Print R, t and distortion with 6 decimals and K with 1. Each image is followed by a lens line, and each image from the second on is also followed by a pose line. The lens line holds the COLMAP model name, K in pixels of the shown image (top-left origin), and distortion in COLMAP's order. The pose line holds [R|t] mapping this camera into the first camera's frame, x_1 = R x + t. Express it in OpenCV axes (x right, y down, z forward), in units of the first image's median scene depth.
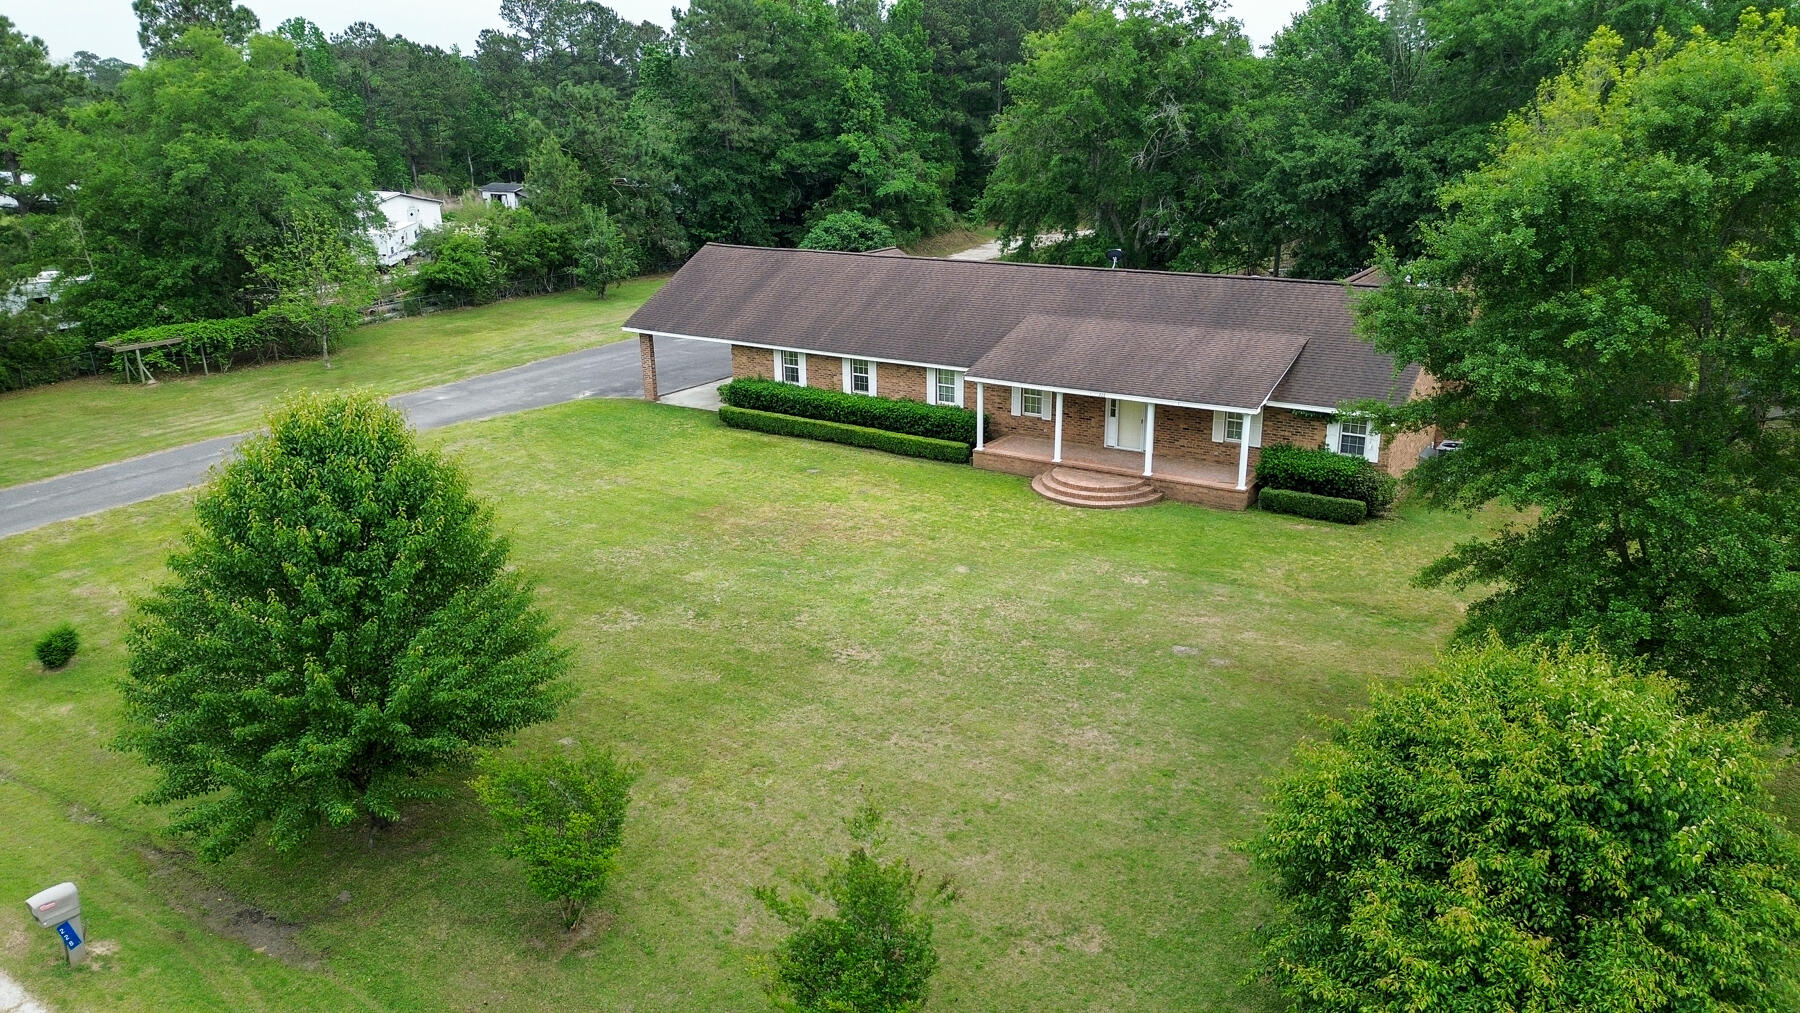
lens RADIAL K [[1269.8, 0, 900.0], [0, 1269.8, 506.5], [0, 0, 1]] dist [0.150105, -0.355460]
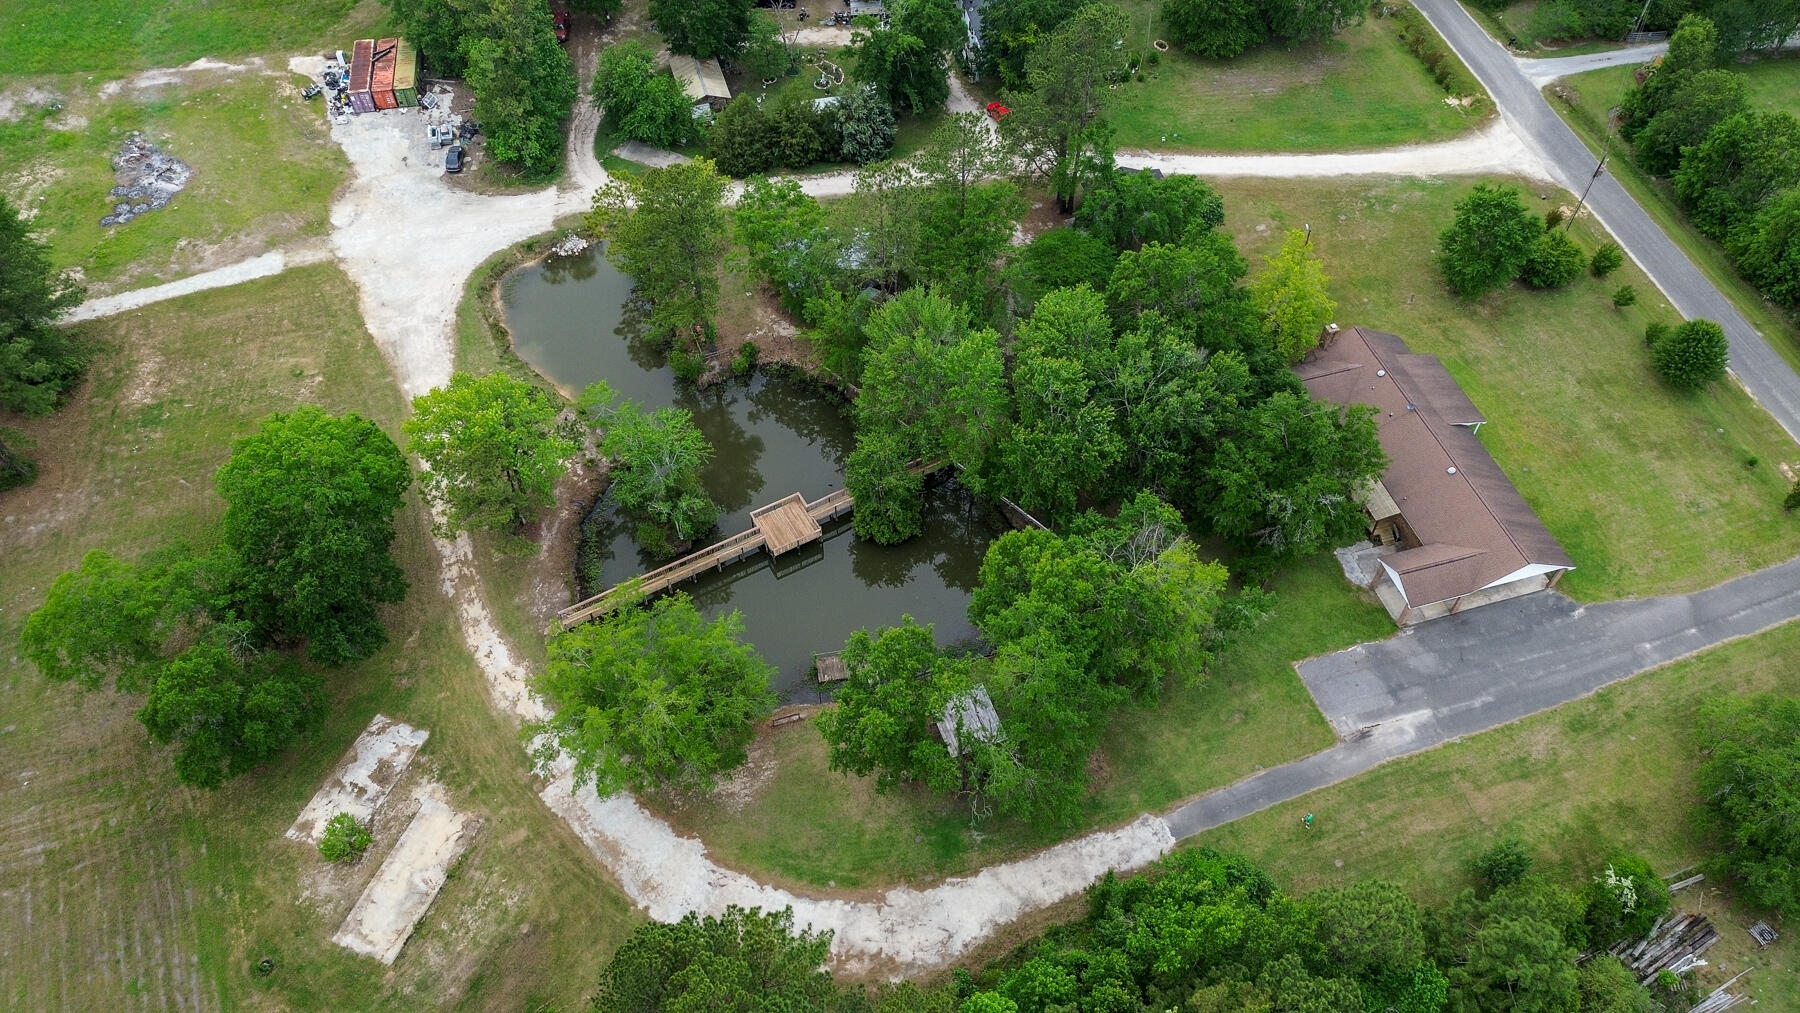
lens RADIAL K [[1268.0, 0, 906.5], [0, 1268.0, 511.8], [0, 0, 1]] dist [0.081622, -0.089661]
pose [[-0.753497, -0.504423, 0.421663, -0.263165], [0.218181, 0.413163, 0.884135, -2.619580], [-0.620193, 0.758192, -0.201262, 2.314779]]
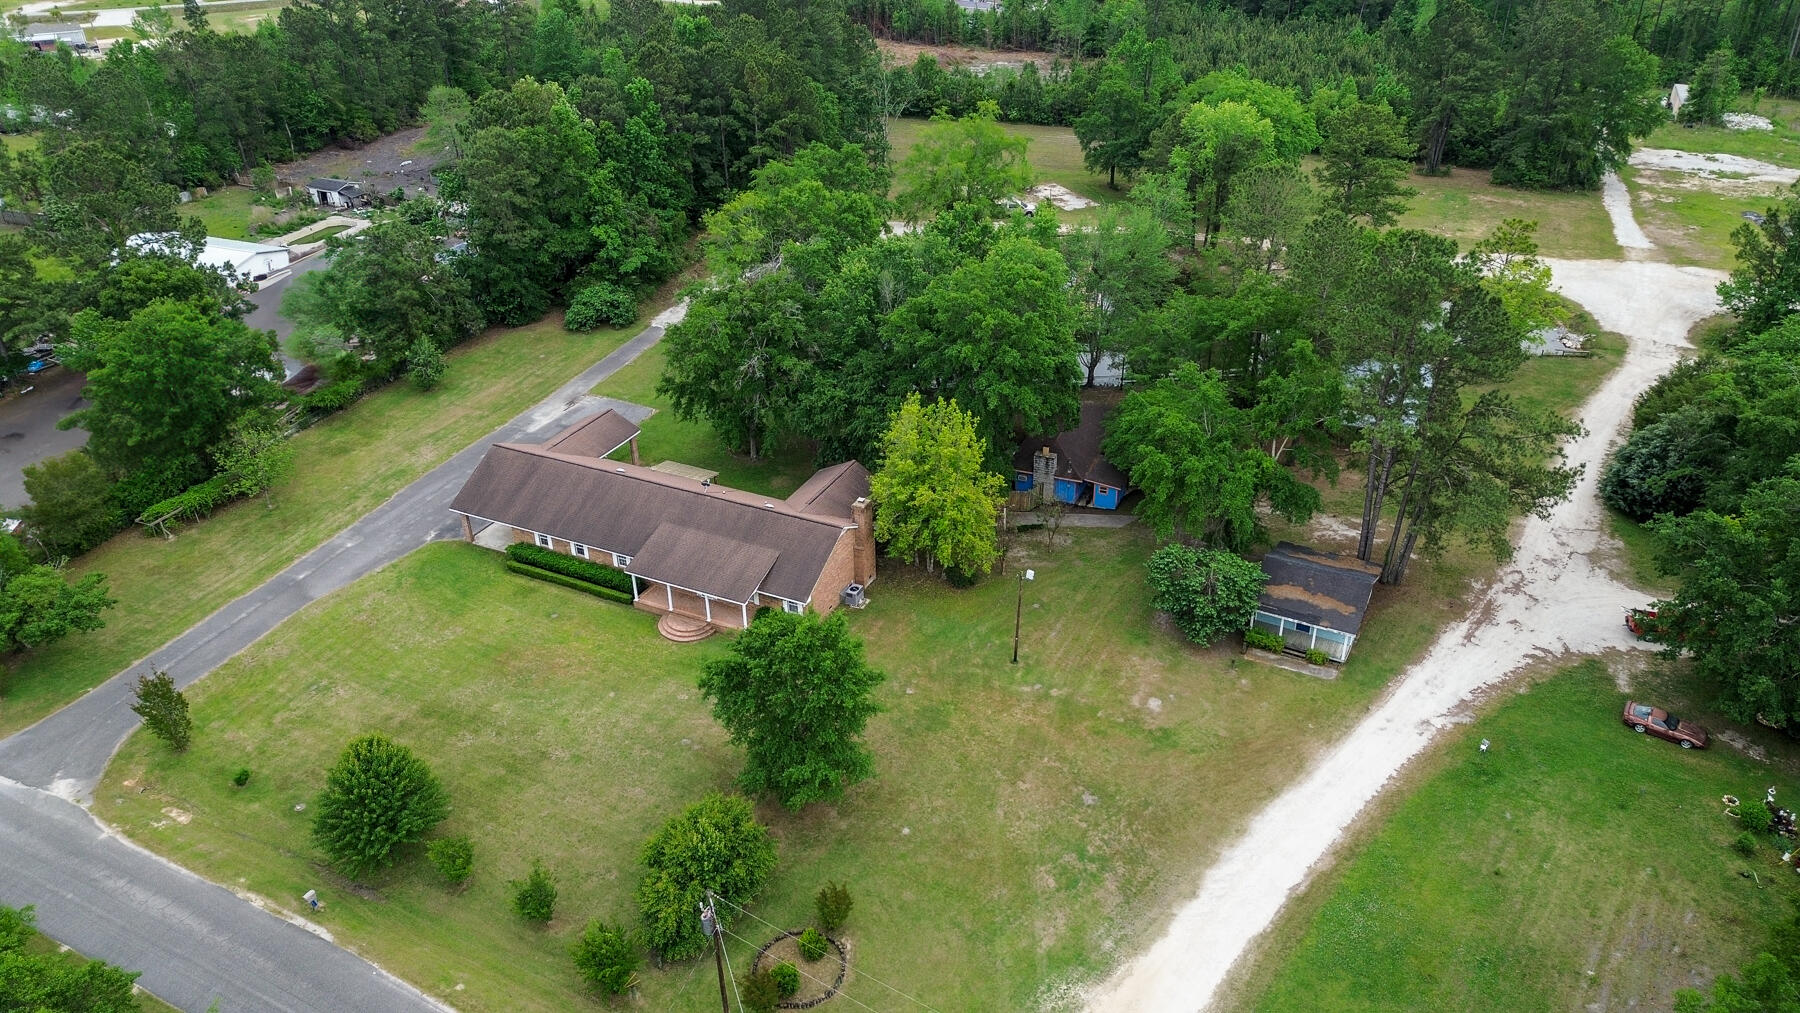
lens RADIAL K [[1284.4, 0, 900.0], [0, 1284.4, 506.5], [0, 0, 1]] dist [0.084039, -0.094529]
pose [[0.992891, -0.059137, 0.103299, 0.258468], [0.036536, 0.977371, 0.208352, -0.565780], [-0.113282, -0.203096, 0.972584, -0.973675]]
